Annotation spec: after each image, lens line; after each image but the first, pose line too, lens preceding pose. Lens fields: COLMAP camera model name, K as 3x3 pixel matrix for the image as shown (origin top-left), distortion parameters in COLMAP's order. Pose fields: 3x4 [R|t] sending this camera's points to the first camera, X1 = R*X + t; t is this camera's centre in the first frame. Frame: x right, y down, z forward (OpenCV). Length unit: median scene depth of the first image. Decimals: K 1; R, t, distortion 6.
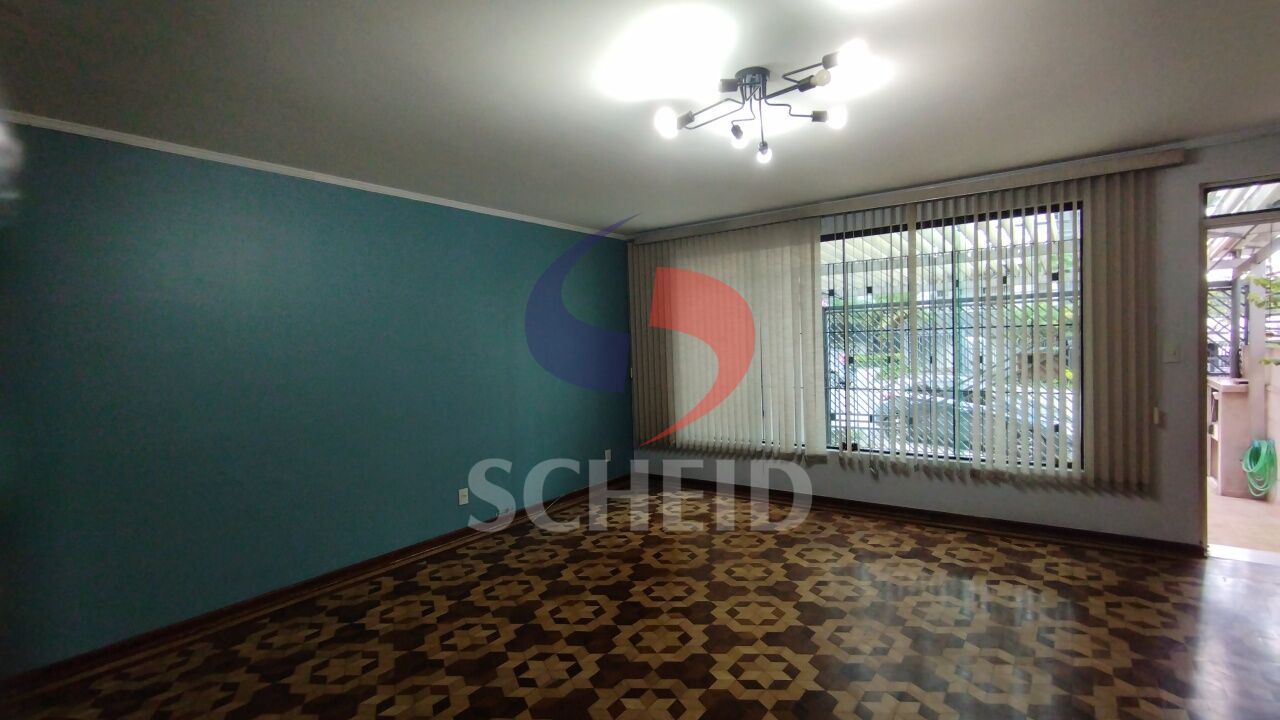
lens RADIAL K [[587.1, 0, 650.9], [0, 587.1, 359.4], [0, 0, 1]] dist [-0.016012, 0.002124]
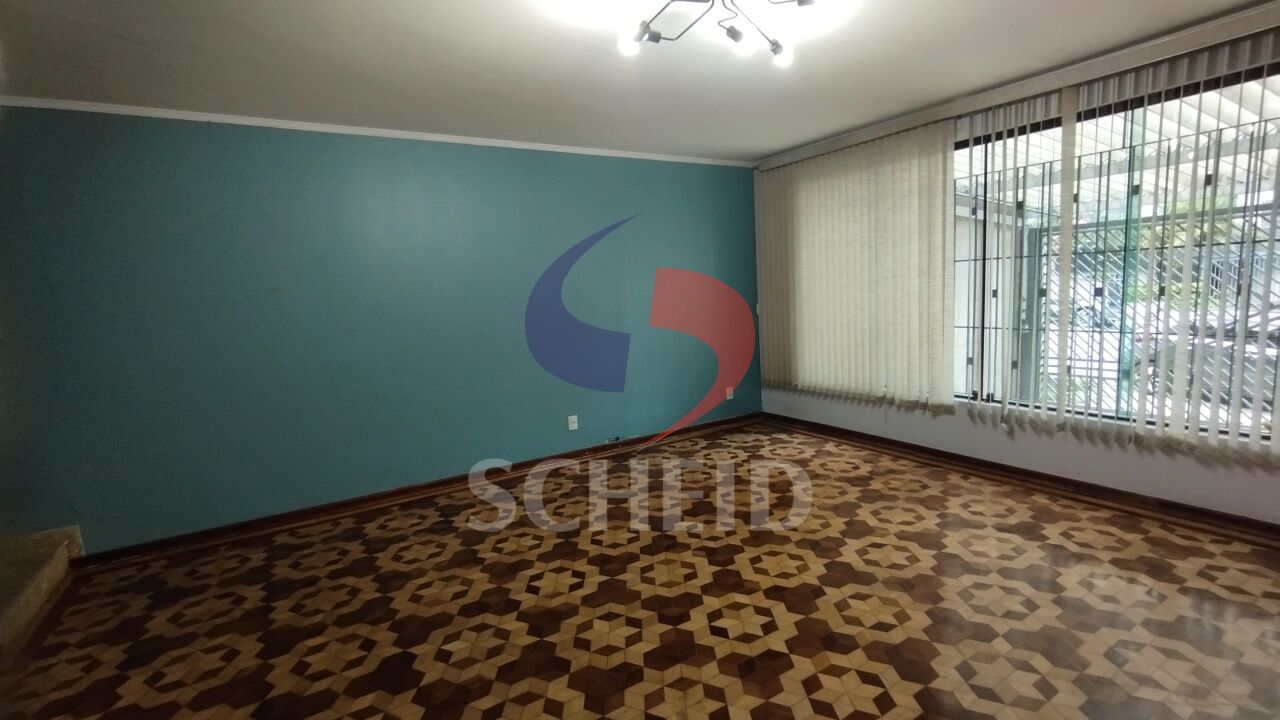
lens RADIAL K [[587.1, 0, 645.1], [0, 587.1, 354.8], [0, 0, 1]] dist [-0.016012, 0.002124]
pose [[0.927524, 0.028452, -0.372678, 0.242112], [0.009652, 0.994943, 0.099979, 0.000458], [0.373638, -0.096330, 0.922559, 0.060496]]
